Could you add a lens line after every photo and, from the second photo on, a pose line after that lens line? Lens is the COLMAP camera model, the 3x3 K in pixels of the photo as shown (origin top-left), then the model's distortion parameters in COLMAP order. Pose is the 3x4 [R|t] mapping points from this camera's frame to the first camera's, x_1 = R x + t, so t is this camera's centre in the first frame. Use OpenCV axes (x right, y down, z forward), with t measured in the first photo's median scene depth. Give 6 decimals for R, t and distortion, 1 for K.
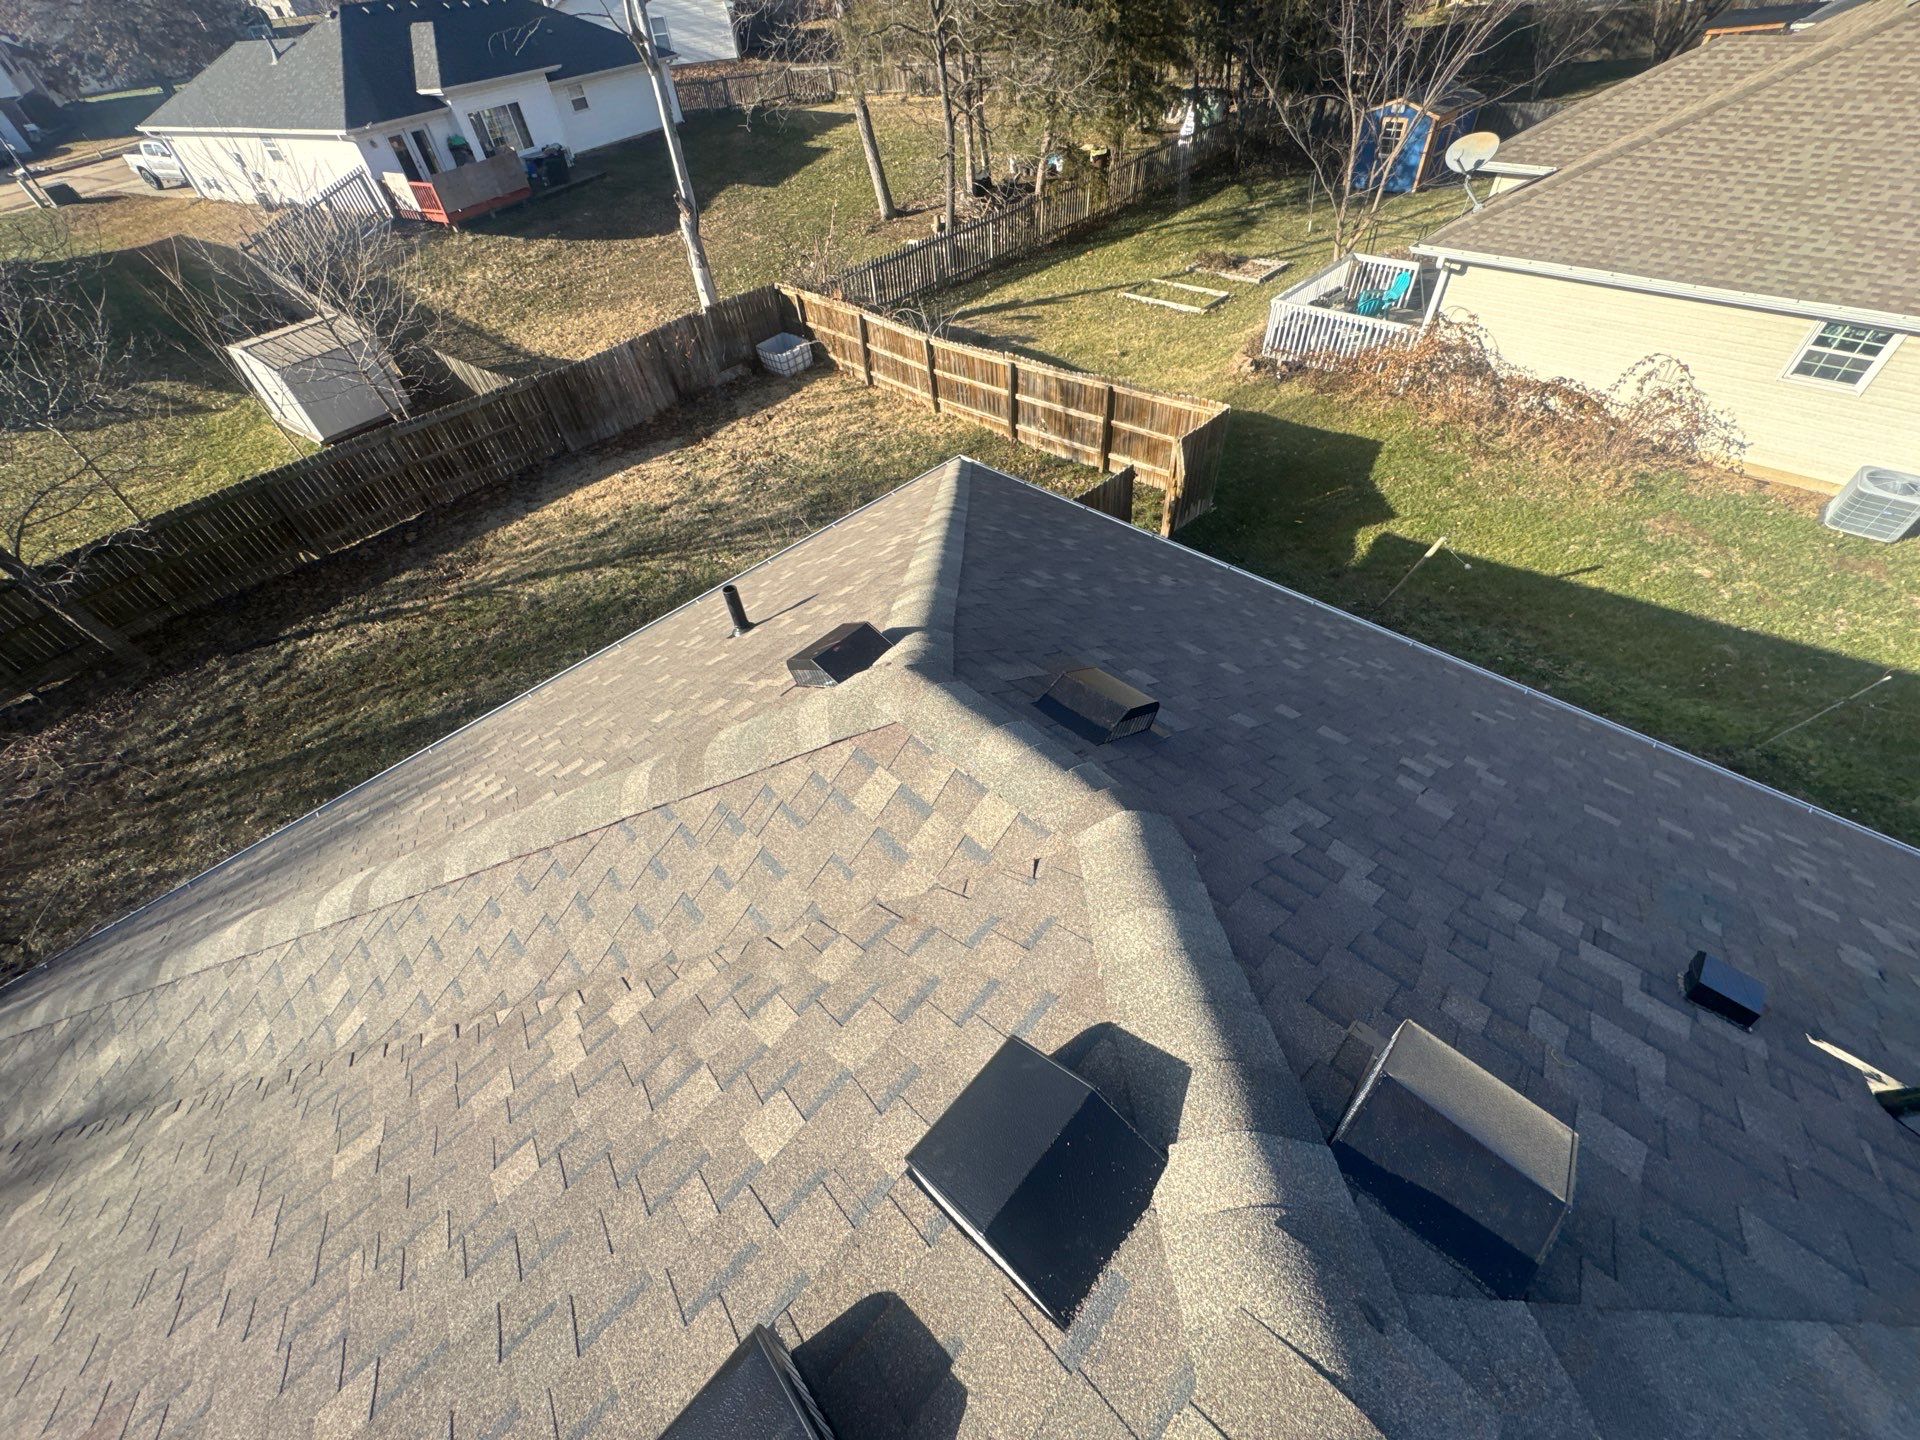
lens RADIAL K [[779.0, 0, 952.4], [0, 779.0, 717.9], [0, 0, 1]] dist [-0.001528, 0.000242]
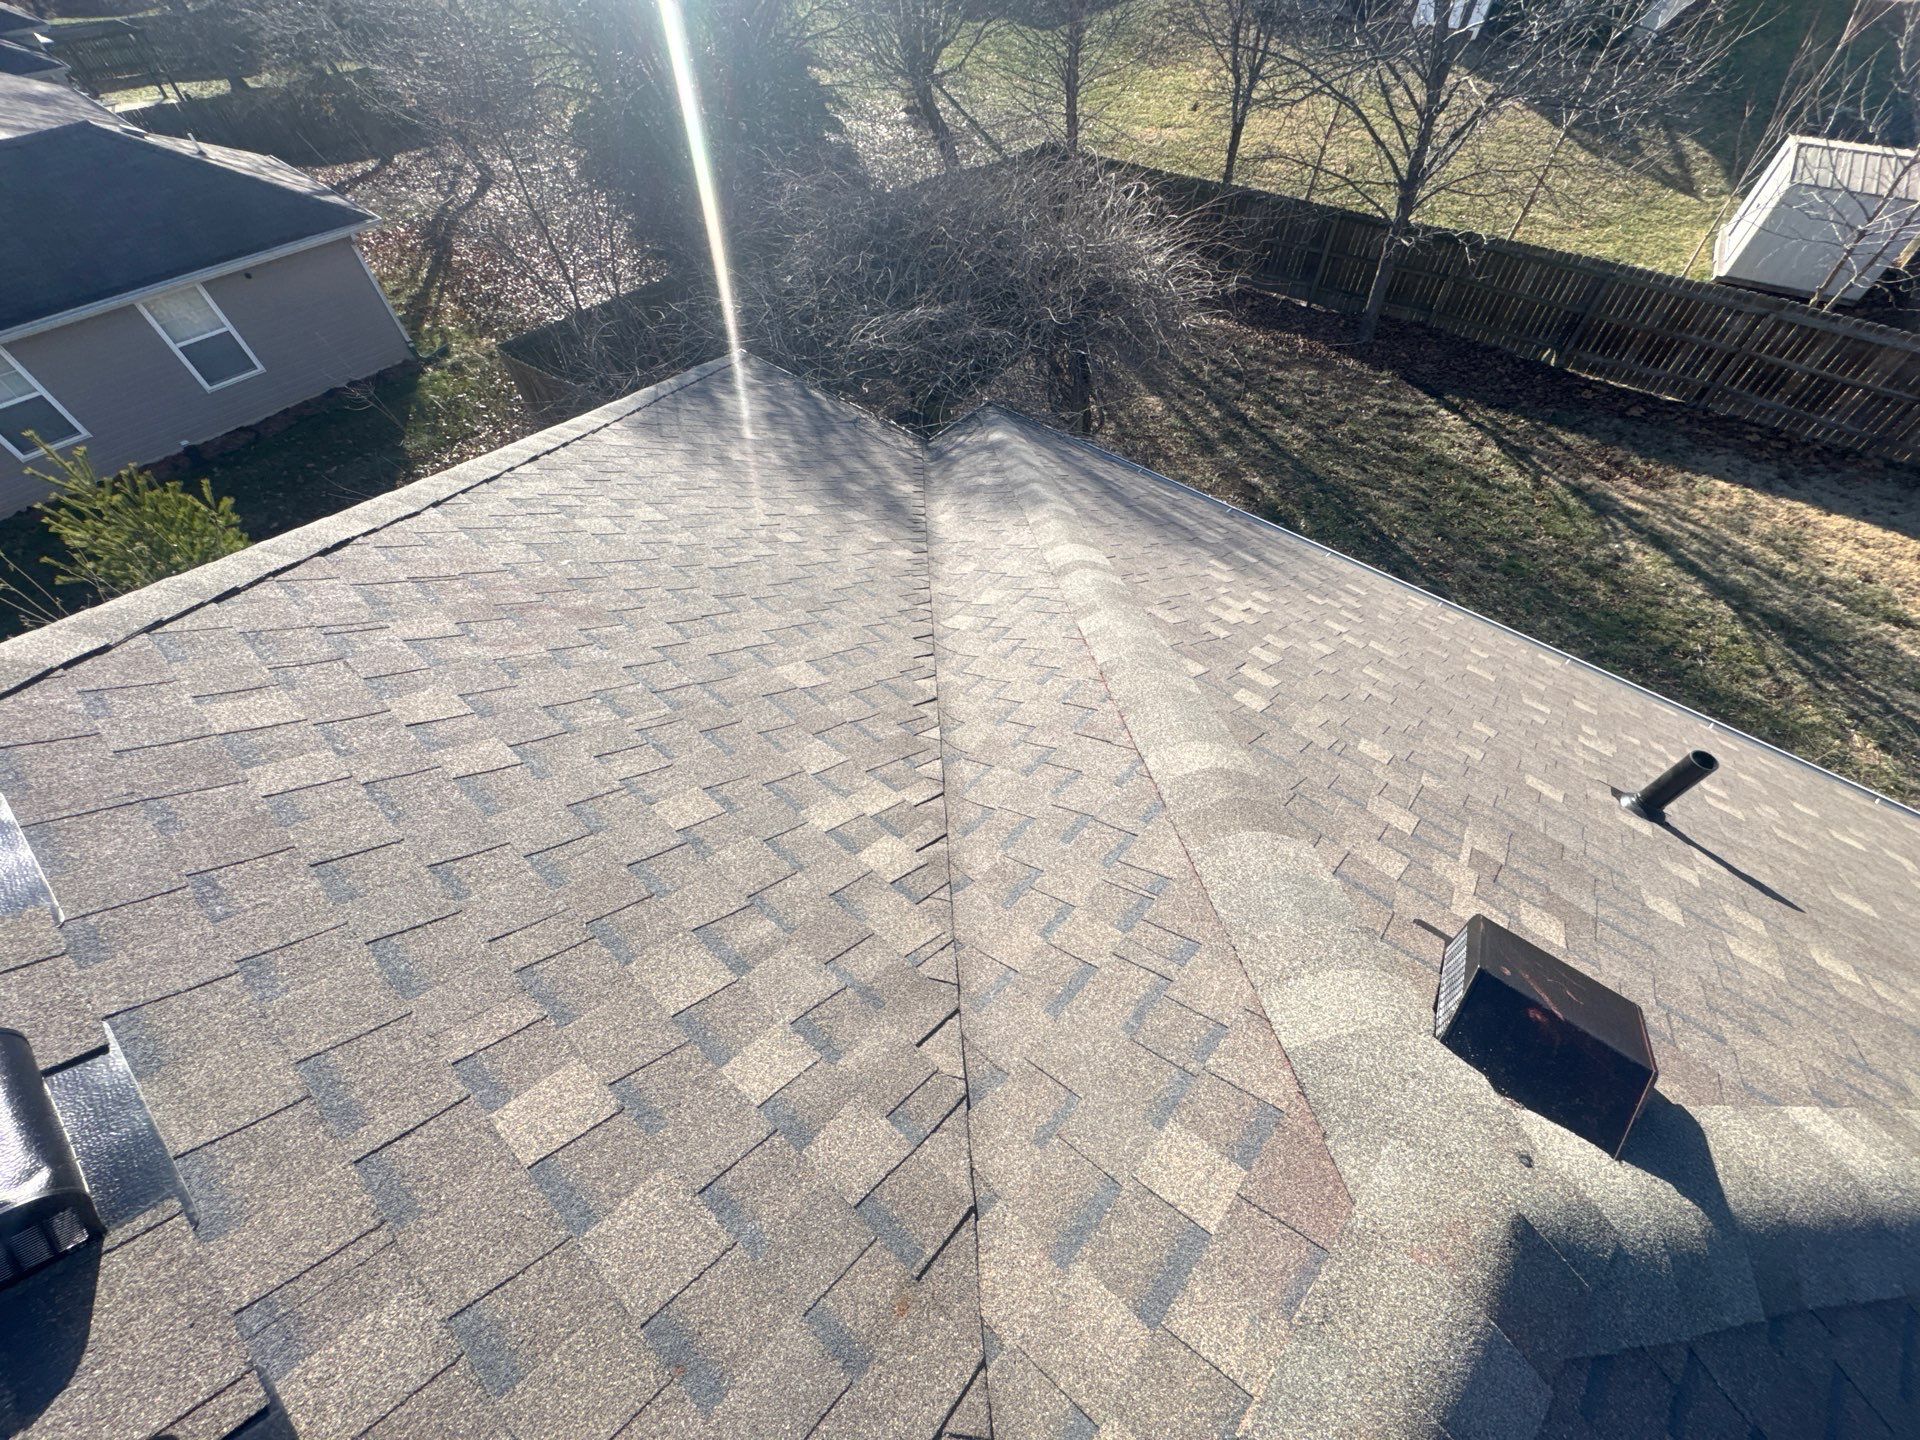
lens RADIAL K [[779.0, 0, 967.9], [0, 779.0, 716.9], [0, 0, 1]] dist [-0.001528, 0.000242]
pose [[0.074470, 0.827448, -0.556582, -0.016546], [-0.712083, 0.434860, 0.551212, -0.046205], [0.698135, 0.355284, 0.621596, 0.111477]]
